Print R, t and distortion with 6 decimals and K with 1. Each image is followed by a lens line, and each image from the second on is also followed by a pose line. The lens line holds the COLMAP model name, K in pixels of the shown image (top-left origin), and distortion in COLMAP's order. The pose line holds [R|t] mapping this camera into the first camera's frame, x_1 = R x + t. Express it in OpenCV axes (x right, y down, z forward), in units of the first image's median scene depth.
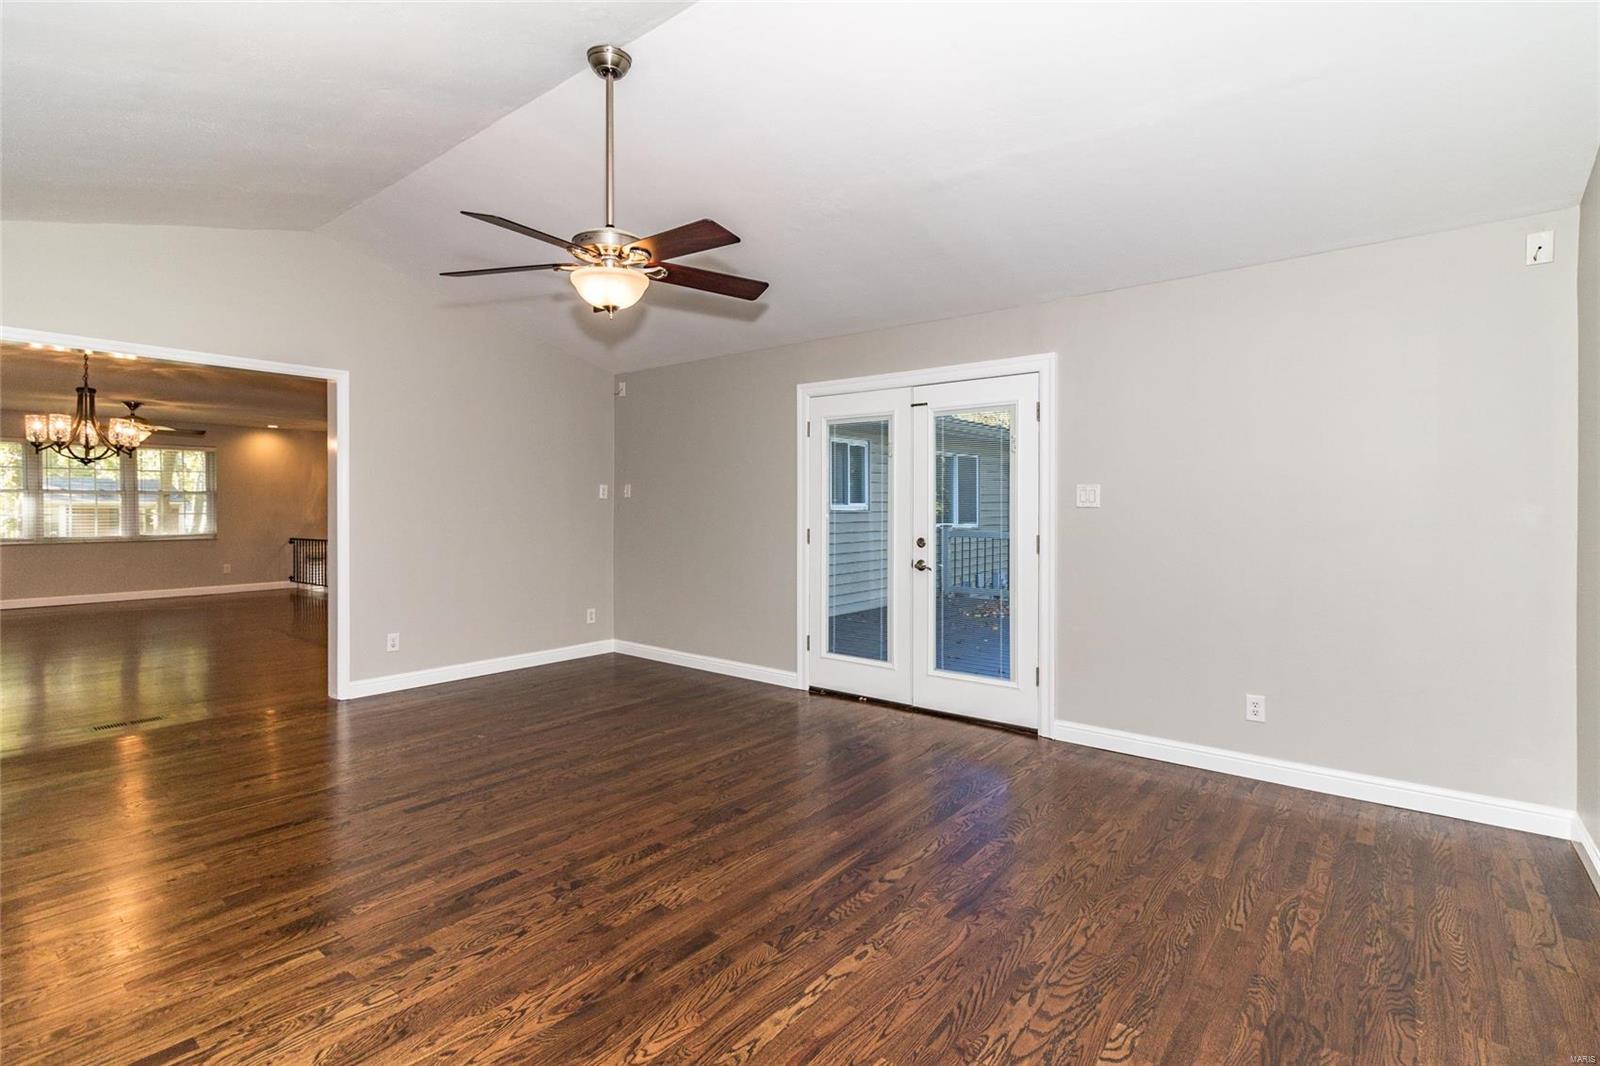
lens RADIAL K [[751.3, 0, 802.5], [0, 751.3, 519.6], [0, 0, 1]] dist [-0.003027, -0.001206]
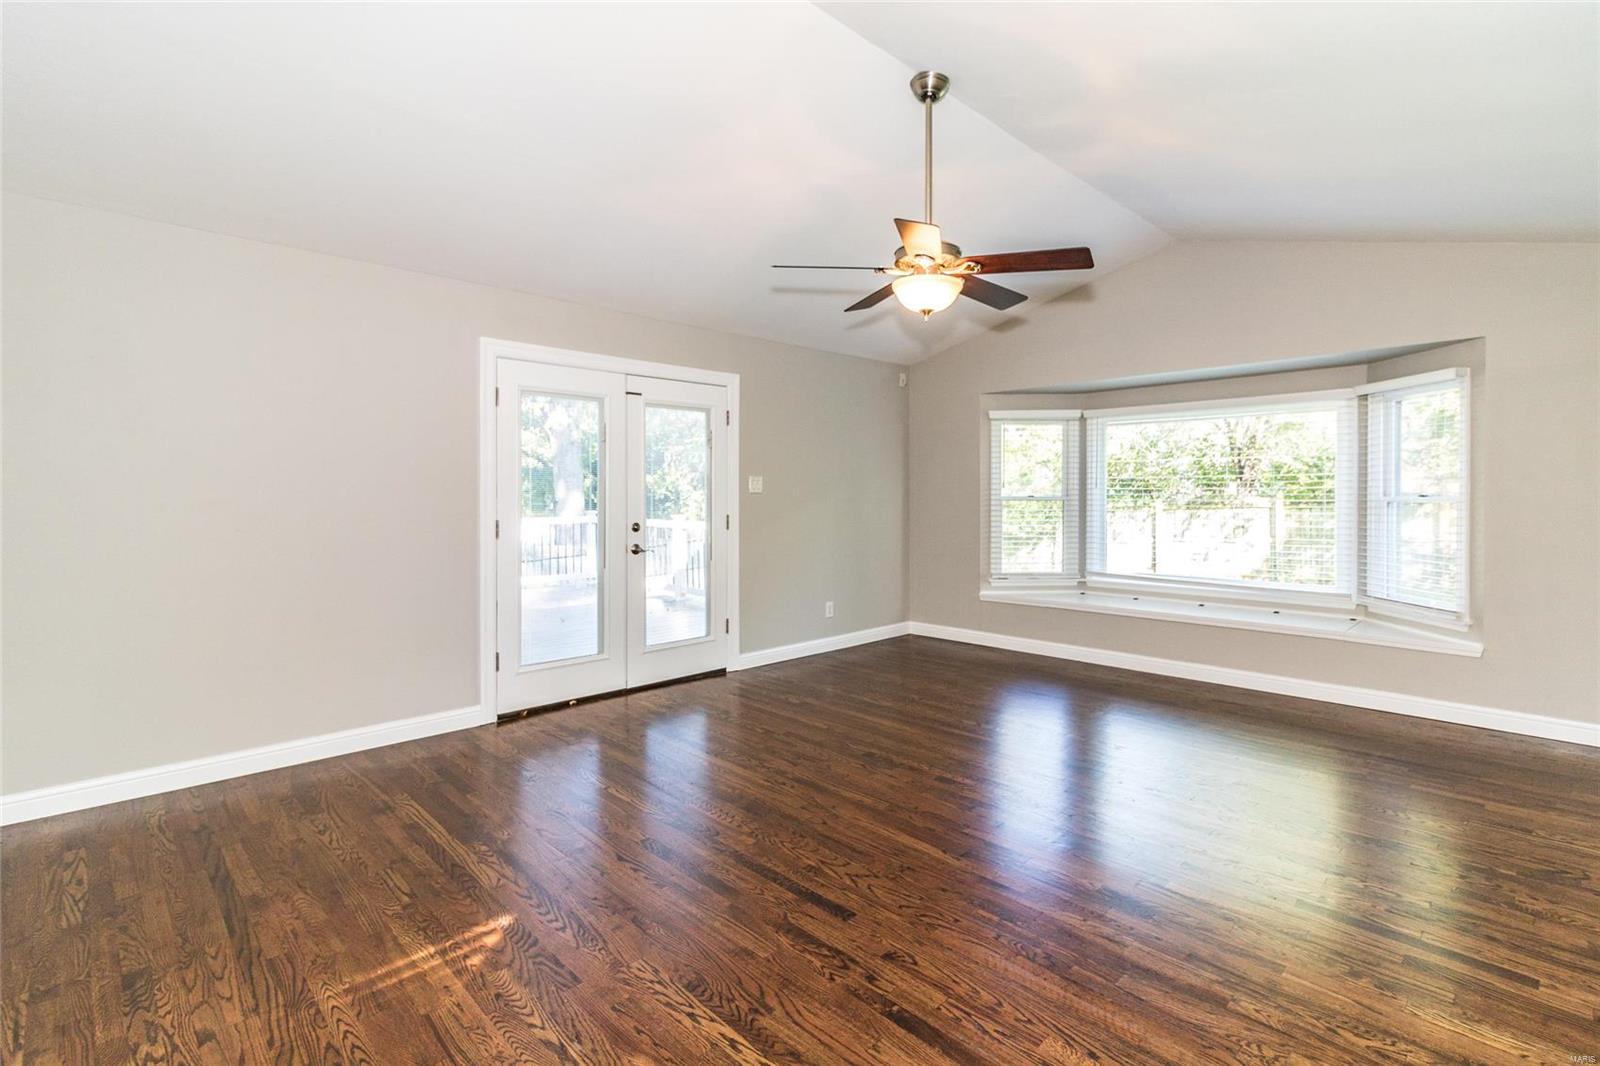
lens RADIAL K [[751.3, 0, 803.1], [0, 751.3, 528.0], [0, 0, 1]] dist [-0.003027, -0.001206]
pose [[0.114970, -0.048923, 0.992164, -1.105900], [0.015973, 0.998748, 0.047397, -0.019702], [-0.993241, 0.010399, 0.115607, 0.856845]]
